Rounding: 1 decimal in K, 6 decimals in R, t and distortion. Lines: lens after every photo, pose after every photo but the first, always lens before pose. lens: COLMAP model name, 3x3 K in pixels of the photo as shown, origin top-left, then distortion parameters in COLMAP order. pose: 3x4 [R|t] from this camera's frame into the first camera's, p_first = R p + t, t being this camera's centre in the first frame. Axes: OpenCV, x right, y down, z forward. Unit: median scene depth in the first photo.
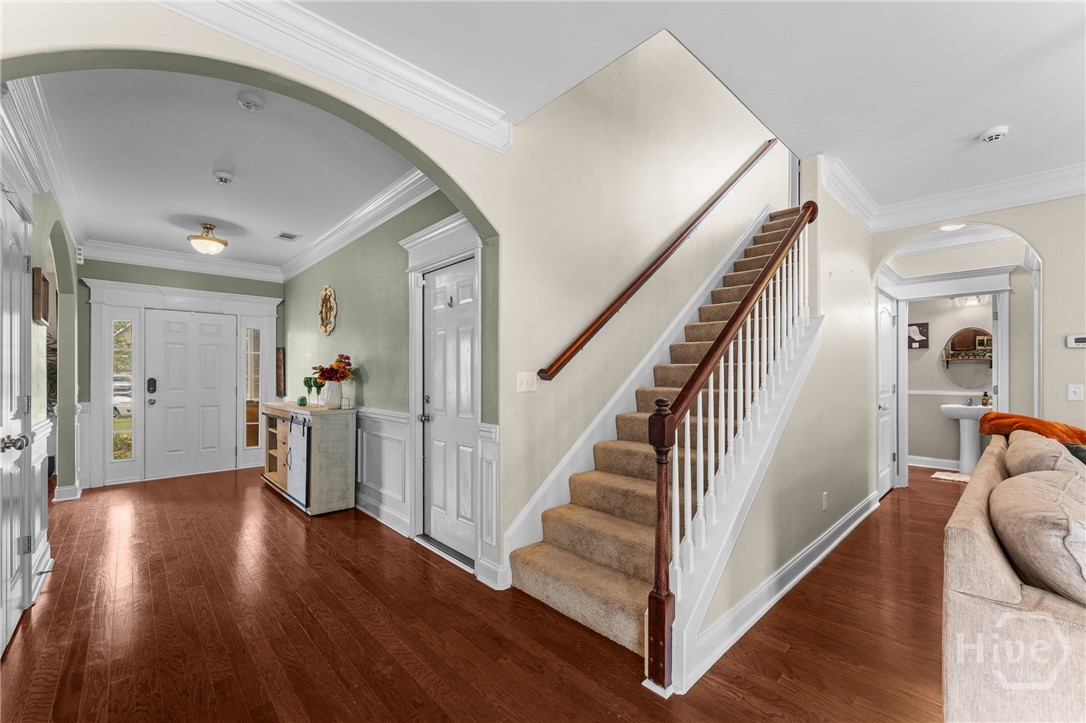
lens RADIAL K [[441.7, 0, 538.8], [0, 441.7, 373.0], [0, 0, 1]] dist [0.002487, 0.000158]
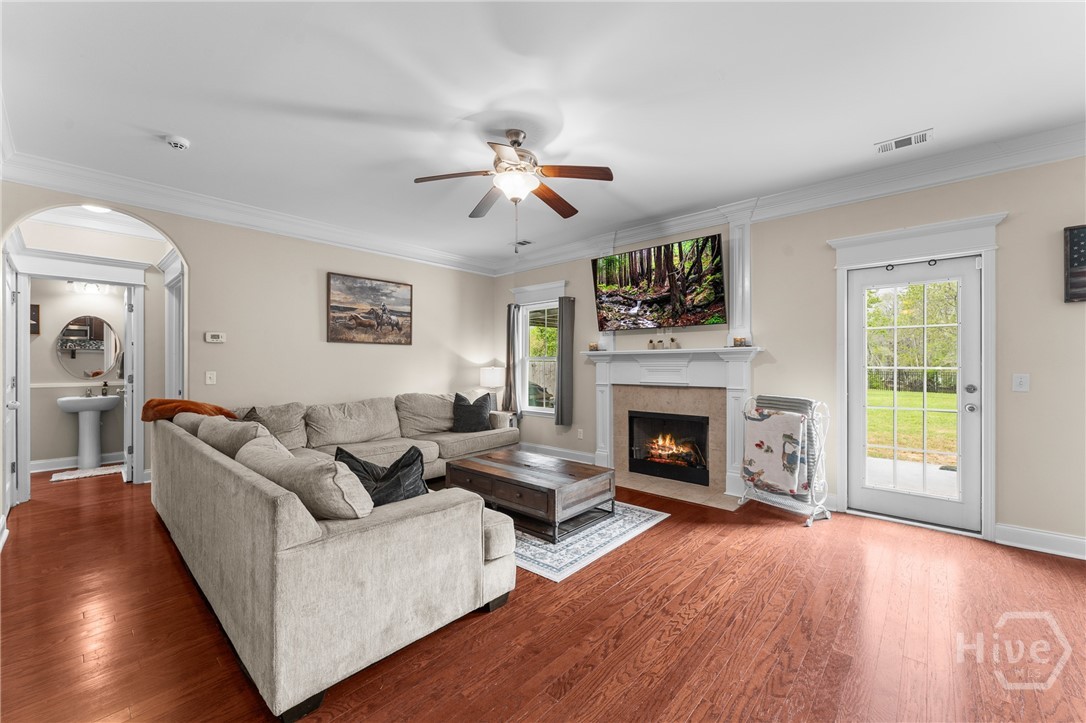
lens RADIAL K [[431.9, 0, 542.6], [0, 431.9, 363.7], [0, 0, 1]] dist [0.001461, -0.000334]
pose [[-0.088319, 0.002039, 0.996090, -0.072297], [-0.001007, 0.999997, -0.002137, 0.003618], [-0.996092, -0.001191, -0.088317, 0.133548]]
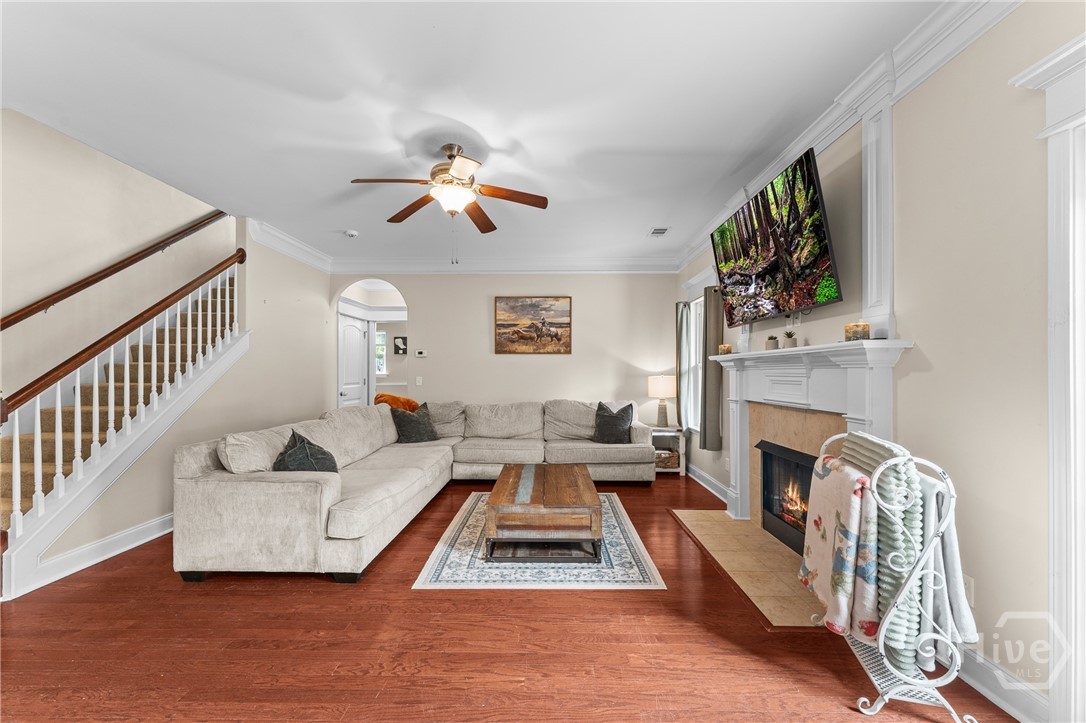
lens RADIAL K [[435.7, 0, 543.8], [0, 435.7, 370.0], [0, 0, 1]] dist [0.001528, -0.000684]
pose [[0.691584, 0.003856, 0.722286, 0.205468], [-0.002070, 0.999992, -0.003356, 0.001231], [-0.722293, 0.000826, 0.691587, -0.487057]]
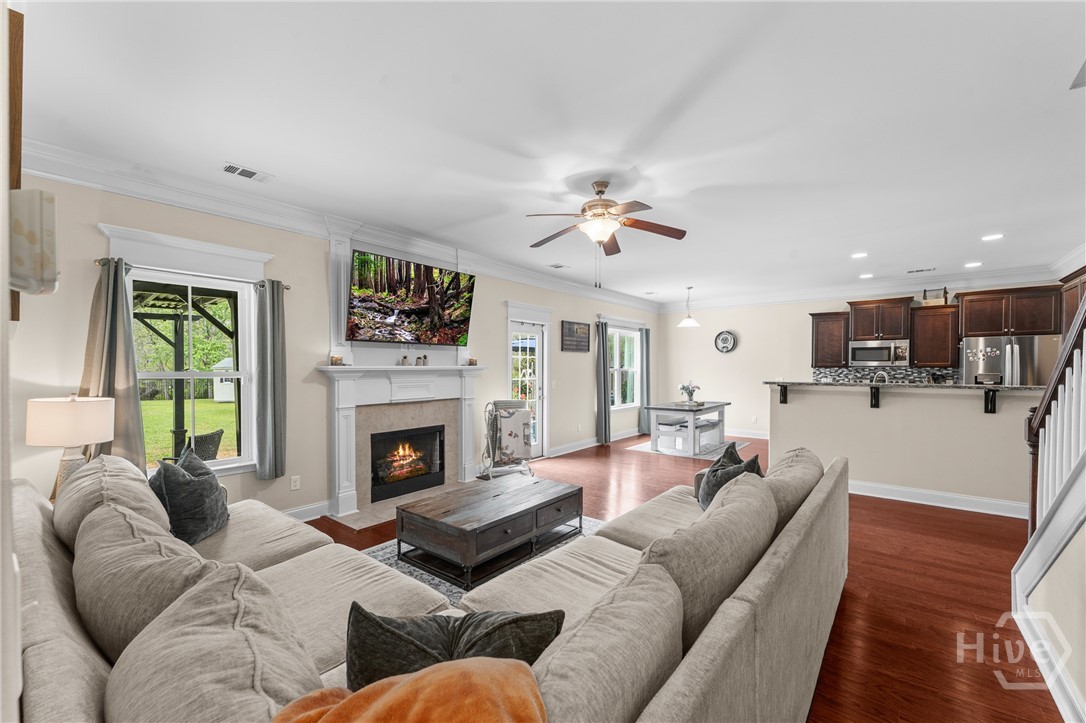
lens RADIAL K [[437.2, 0, 542.5], [0, 437.2, 371.7], [0, 0, 1]] dist [0.002603, -0.000410]
pose [[-0.989891, 0.002393, -0.141810, 0.838231], [0.001374, 0.999973, 0.007279, -0.026557], [0.141824, 0.007011, -0.989867, 0.897870]]
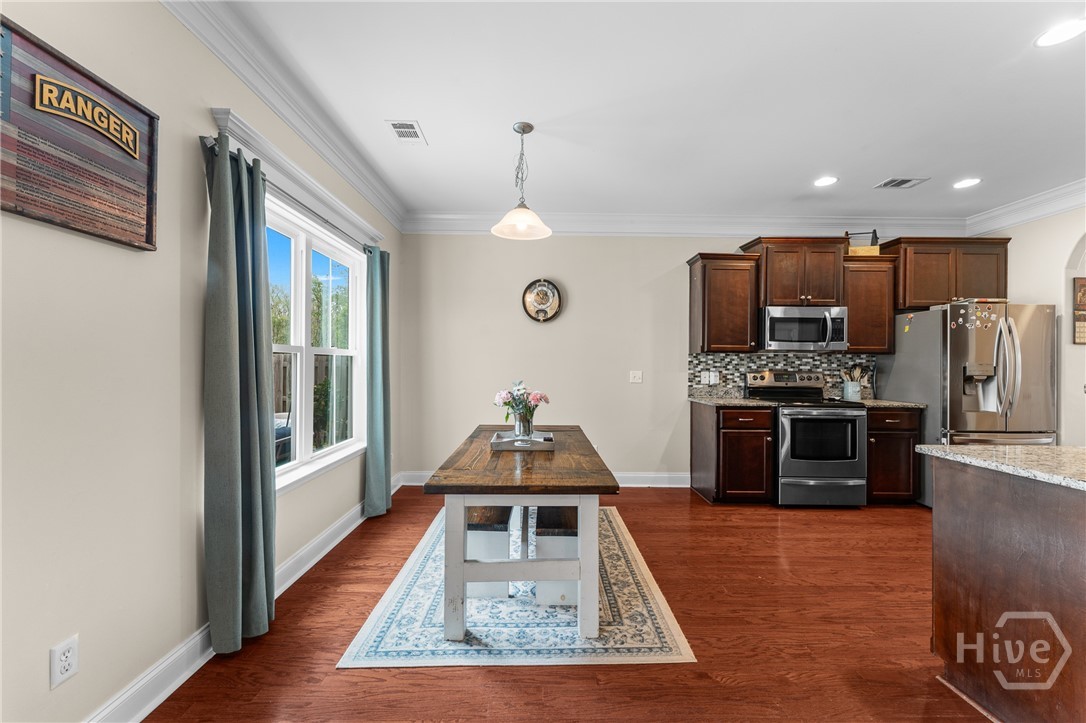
lens RADIAL K [[431.9, 0, 542.6], [0, 431.9, 363.7], [0, 0, 1]] dist [0.001461, -0.000334]
pose [[-0.671070, -0.004911, -0.741378, 0.440950], [-0.006159, 0.999980, -0.001049, 0.000283], [0.741368, 0.003862, -0.671087, -0.366350]]
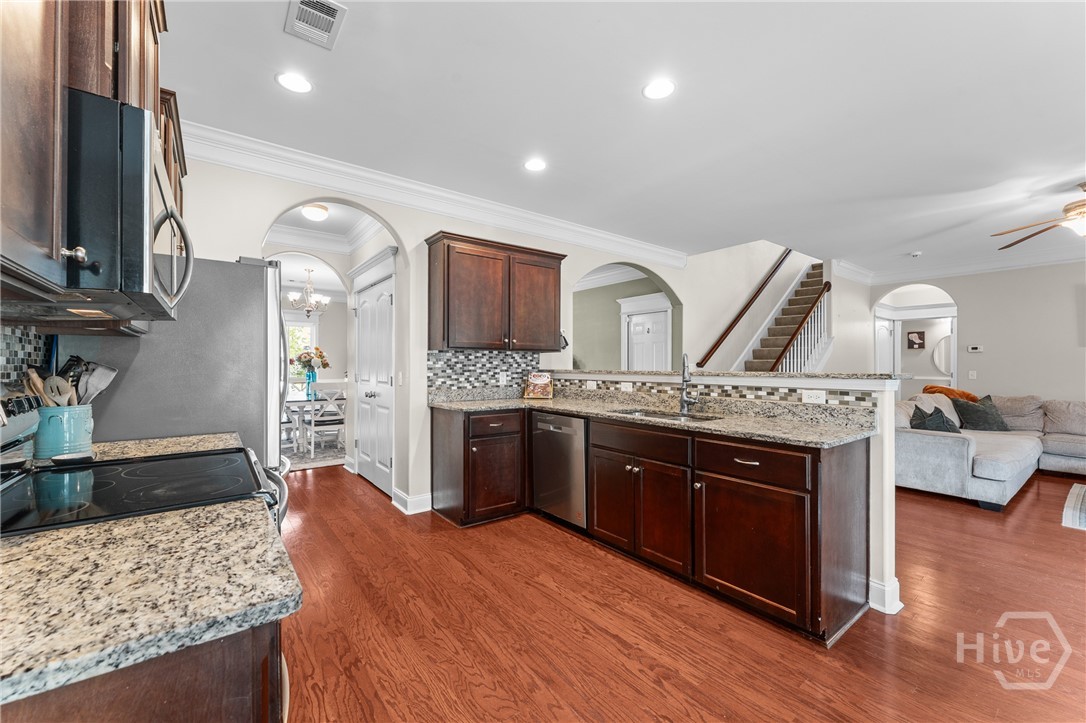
lens RADIAL K [[435.1, 0, 541.4], [0, 435.1, 362.7], [0, 0, 1]] dist [0.000566, -0.000269]
pose [[0.995176, 0.003176, -0.098055, -0.381437], [-0.003407, 0.999992, -0.002189, -0.000481], [0.098047, 0.002512, 0.995179, -0.851571]]
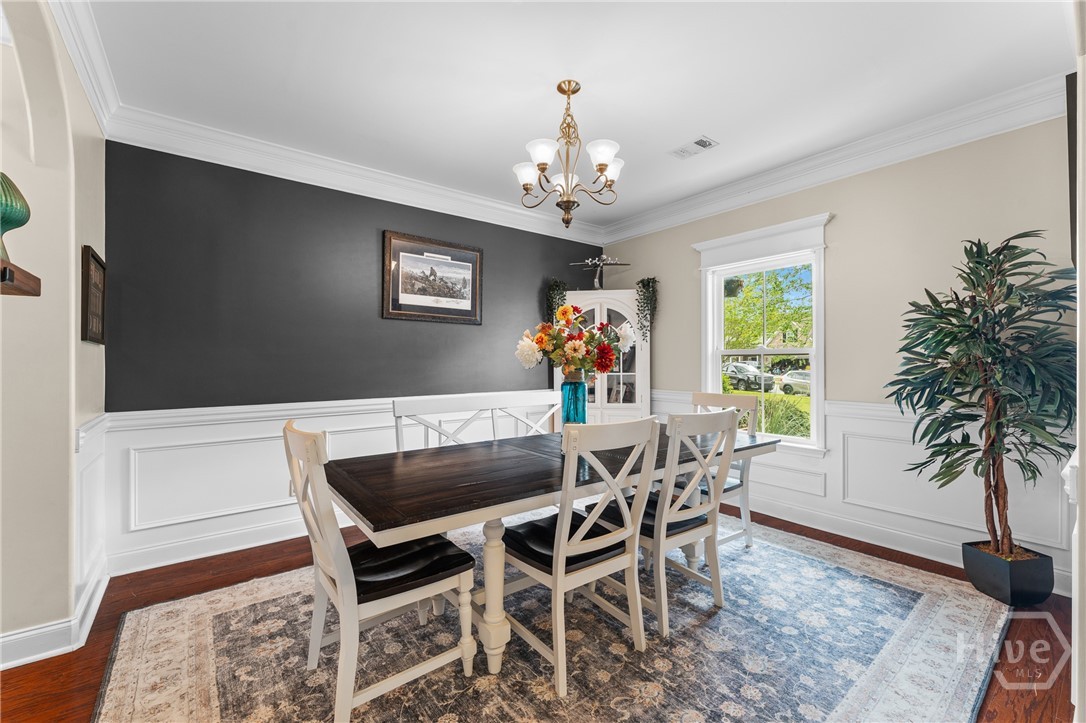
lens RADIAL K [[448.8, 0, 543.0], [0, 448.8, 361.5], [0, 0, 1]] dist [0.001495, -0.000243]
pose [[-0.092518, 0.002035, -0.995709, -0.833078], [0.003338, 0.999993, 0.001734, 0.006361], [0.995705, -0.003163, -0.092524, 0.748073]]
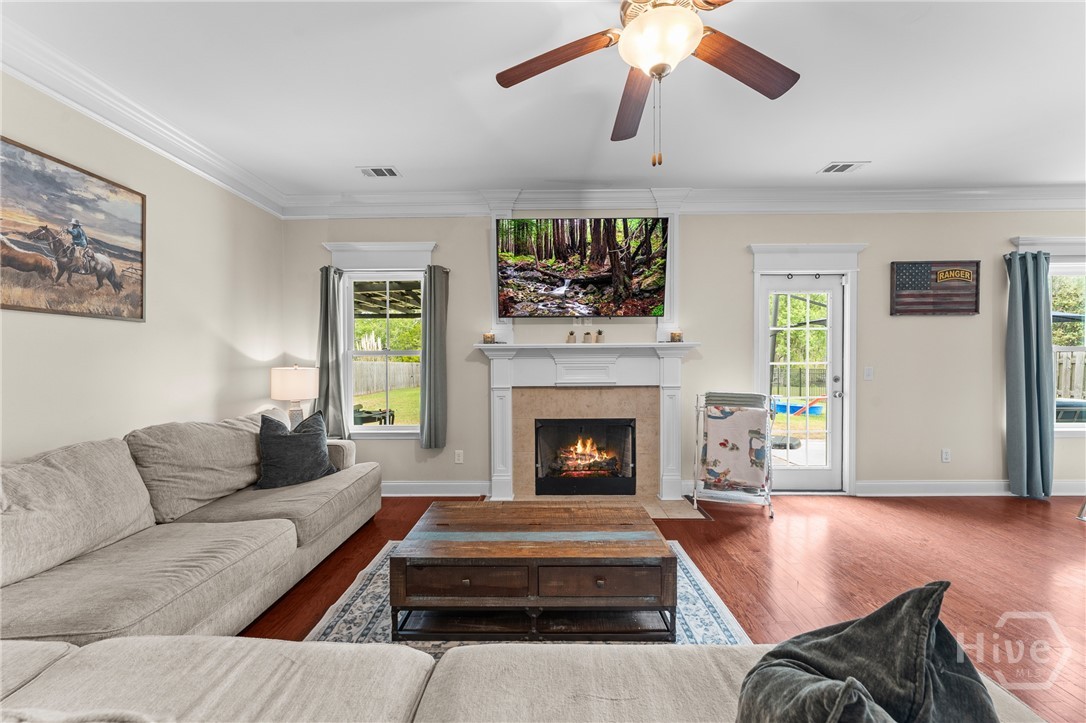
lens RADIAL K [[438.1, 0, 543.2], [0, 438.1, 368.2], [0, 0, 1]] dist [-0.015102, 0.000614]
pose [[-0.722691, -0.010527, 0.691091, 0.424515], [0.003389, 0.999818, 0.018773, 0.001742], [-0.691163, 0.015909, -0.722524, 0.469254]]
